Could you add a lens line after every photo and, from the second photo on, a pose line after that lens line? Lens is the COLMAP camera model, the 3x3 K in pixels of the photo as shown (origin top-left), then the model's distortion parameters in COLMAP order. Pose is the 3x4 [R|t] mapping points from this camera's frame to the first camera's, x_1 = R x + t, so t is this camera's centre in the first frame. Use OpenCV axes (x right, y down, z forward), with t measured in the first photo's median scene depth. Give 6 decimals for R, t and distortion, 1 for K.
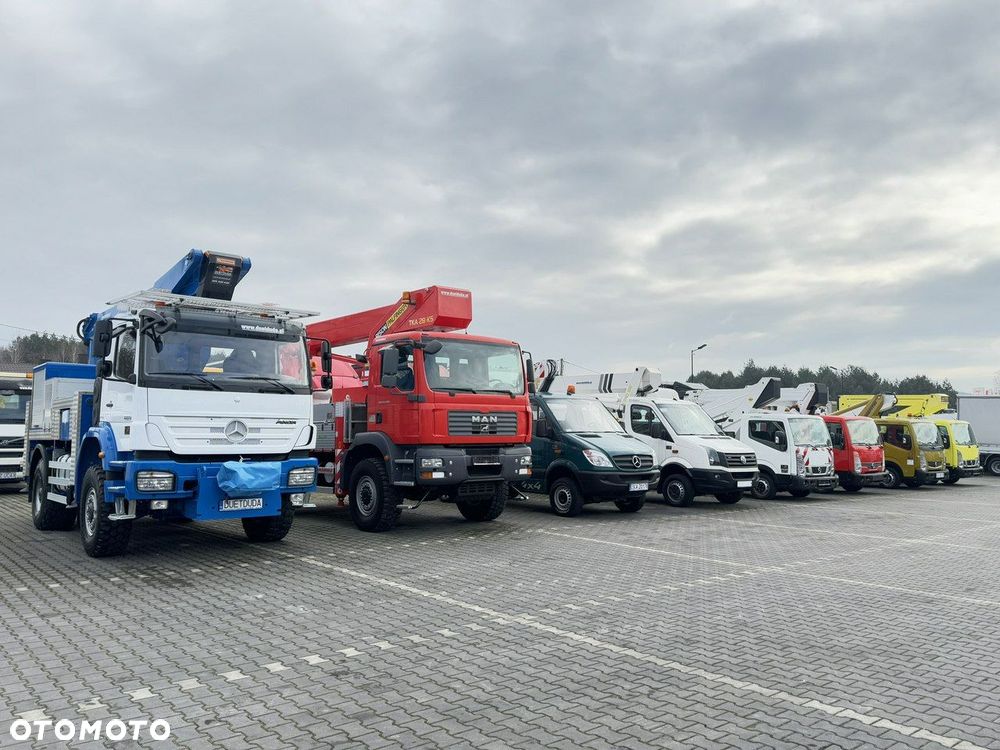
lens RADIAL K [[772.5, 0, 500.0], [0, 772.5, 375.0], [0, 0, 1]] dist [0.073541, -0.006201]
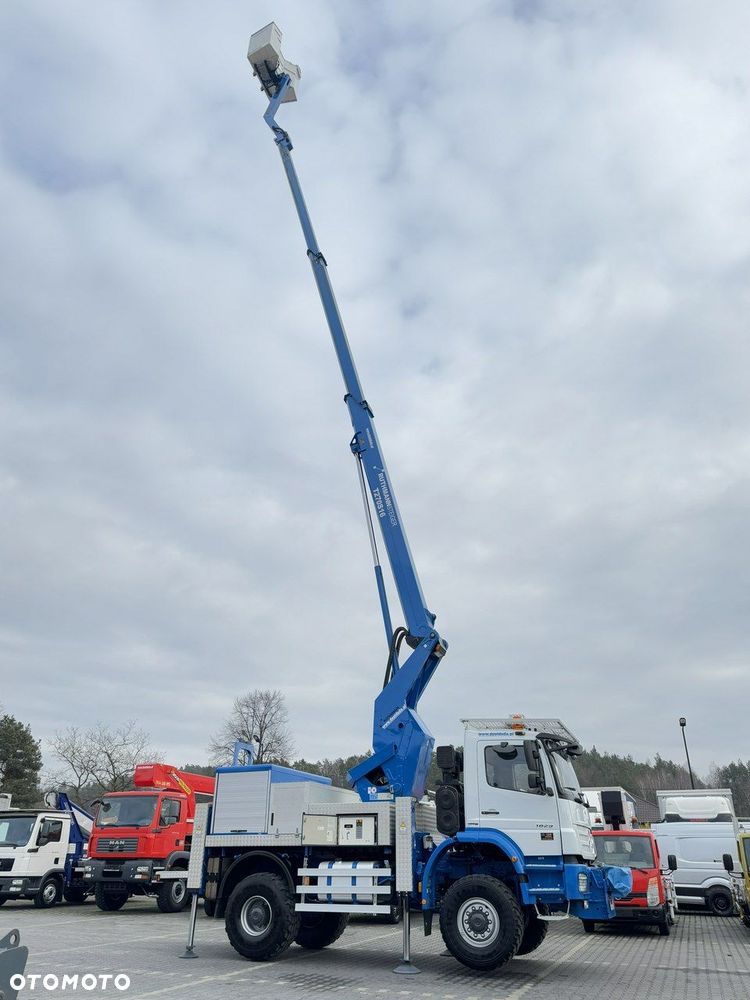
lens RADIAL K [[733.5, 0, 377.8], [0, 733.5, 501.4], [0, 0, 1]] dist [0.071254, -0.091487]
pose [[0.872158, 0.218224, 0.437857, -1.244357], [-0.043141, 0.925822, -0.375490, 0.031130], [-0.487319, 0.308597, 0.816877, 0.023555]]
